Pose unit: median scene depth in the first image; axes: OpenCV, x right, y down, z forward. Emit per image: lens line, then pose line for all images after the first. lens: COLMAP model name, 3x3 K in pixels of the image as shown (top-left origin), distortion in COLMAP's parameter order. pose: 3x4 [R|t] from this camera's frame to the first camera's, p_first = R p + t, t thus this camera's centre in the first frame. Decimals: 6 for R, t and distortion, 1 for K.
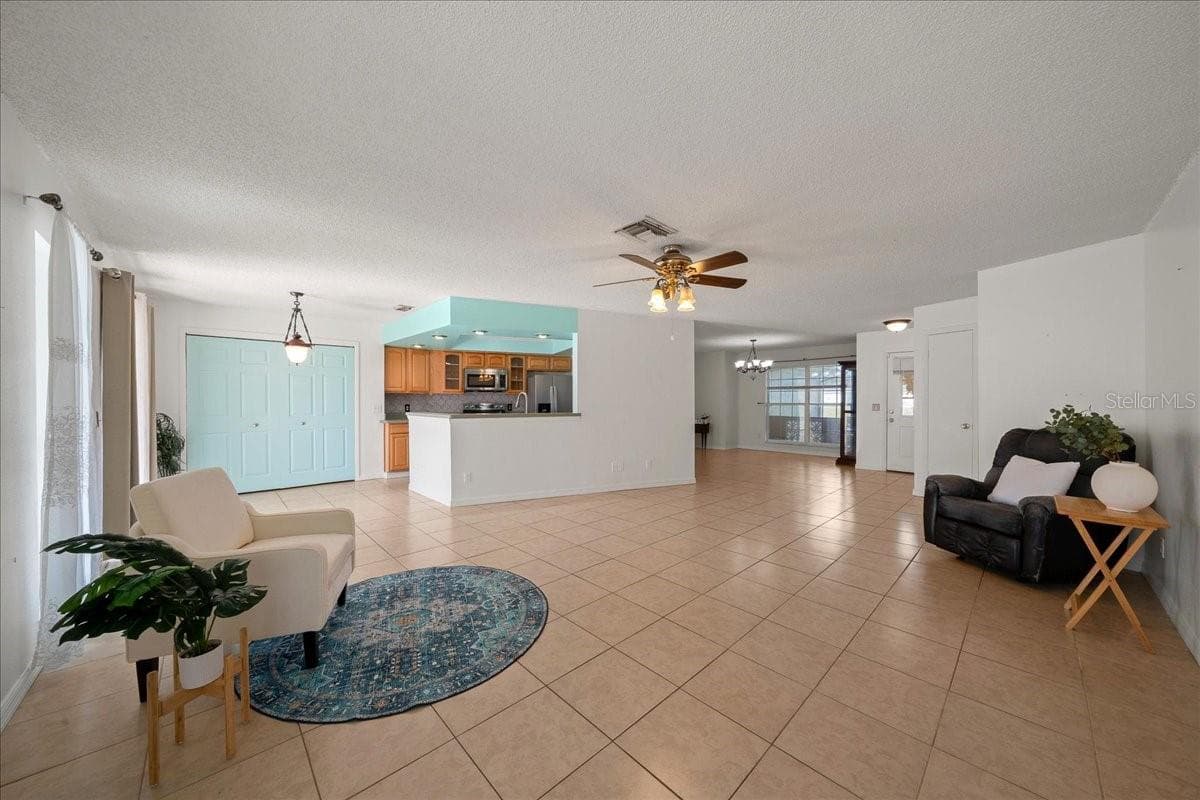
lens RADIAL K [[407.3, 0, 599.7], [0, 407.3, 404.0], [0, 0, 1]] dist [-0.000065, 0.000037]
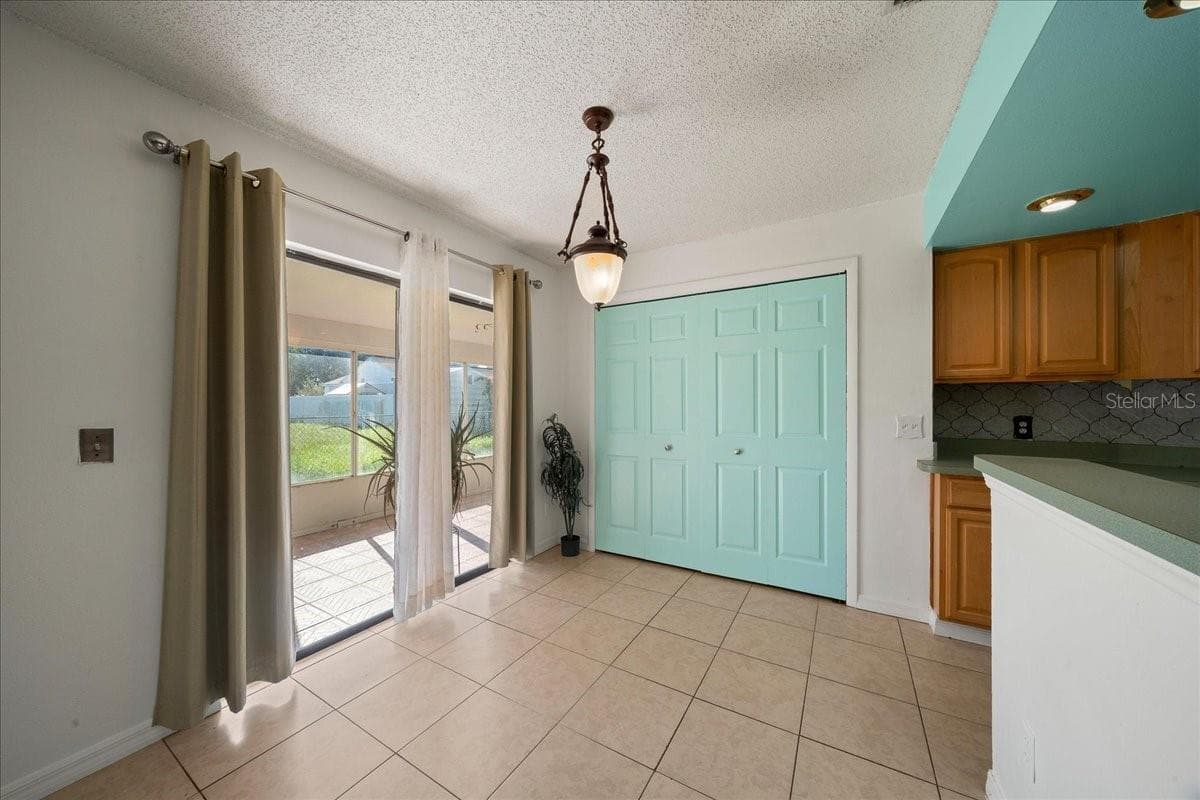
lens RADIAL K [[407.3, 0, 606.0], [0, 407.3, 404.0], [0, 0, 1]] dist [-0.000065, 0.000037]
pose [[0.282057, -0.001461, -0.959397, -0.277300], [-0.007950, 0.999961, -0.003860, -0.005652], [0.959365, 0.008716, 0.282034, 0.646684]]
